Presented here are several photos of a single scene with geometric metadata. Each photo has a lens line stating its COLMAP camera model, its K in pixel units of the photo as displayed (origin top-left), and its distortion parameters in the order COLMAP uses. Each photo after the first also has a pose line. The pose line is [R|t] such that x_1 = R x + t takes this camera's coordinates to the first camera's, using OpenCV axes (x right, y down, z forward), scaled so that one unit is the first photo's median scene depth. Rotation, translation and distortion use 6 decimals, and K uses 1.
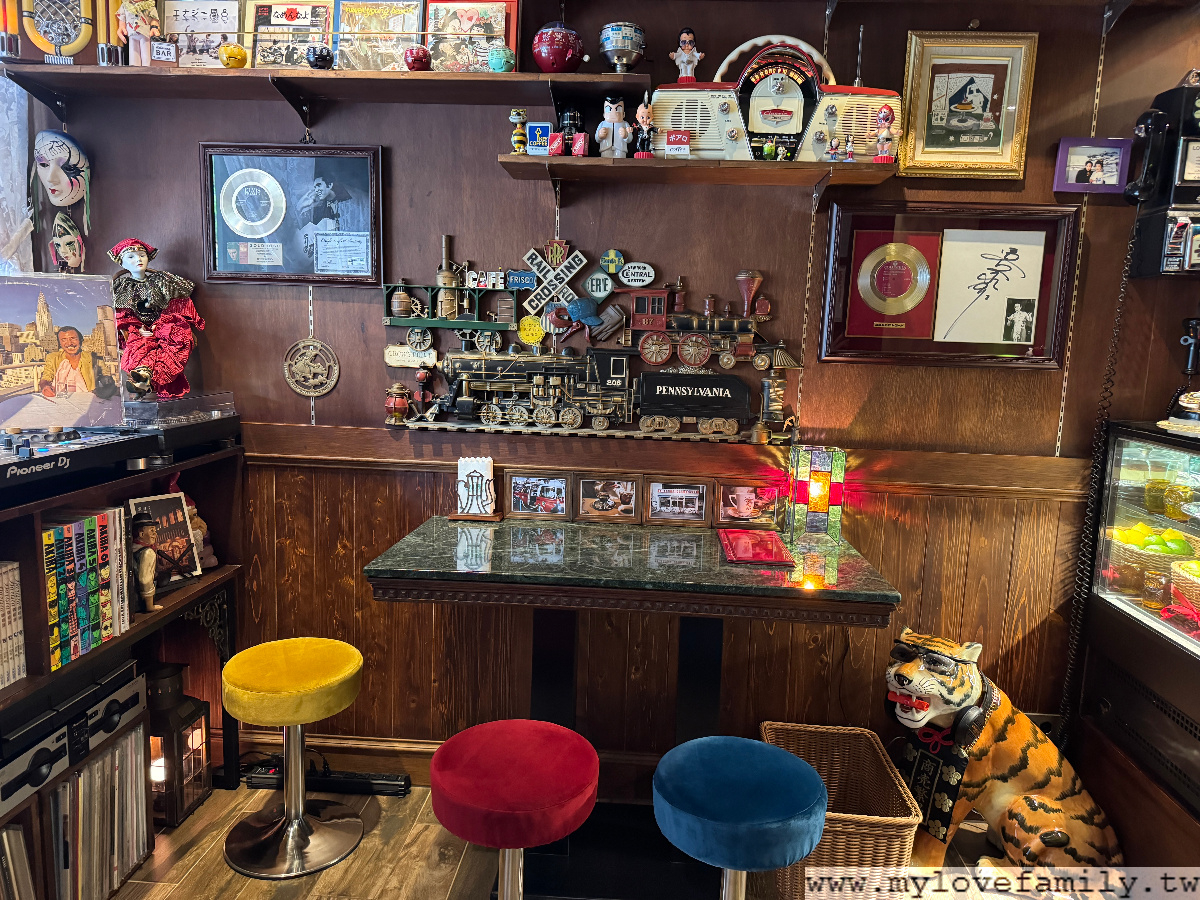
lens RADIAL K [[850.8, 0, 605.6], [0, 850.8, 457.6], [0, 0, 1]] dist [0.072250, -0.088352]
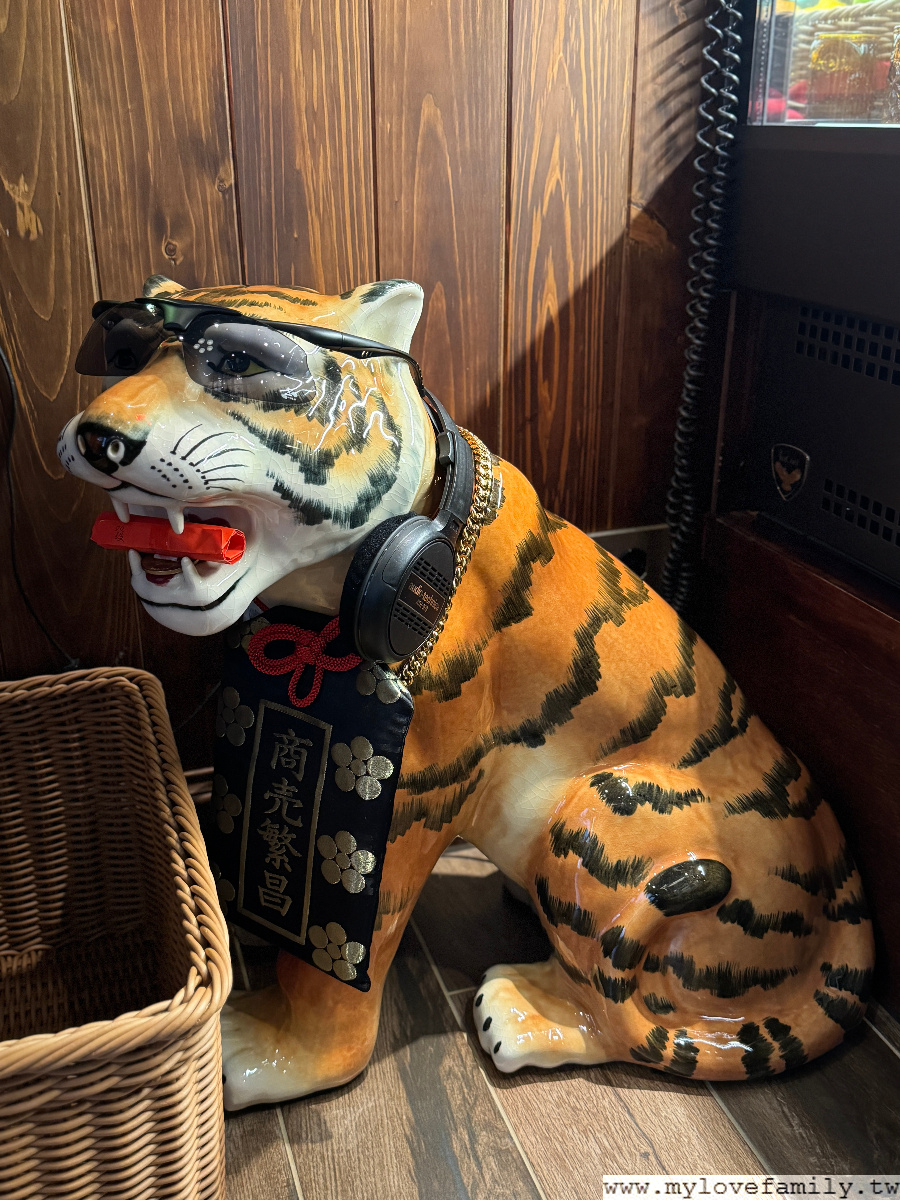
lens RADIAL K [[1181.3, 0, 450.0], [0, 1181.3, 600.0], [0, 0, 1]] dist [0.074488, -0.001093]
pose [[0.929515, -0.174209, 0.325042, 0.307219], [0.090341, 0.962100, 0.257297, 0.215046], [-0.357546, -0.209796, 0.910025, 0.640004]]
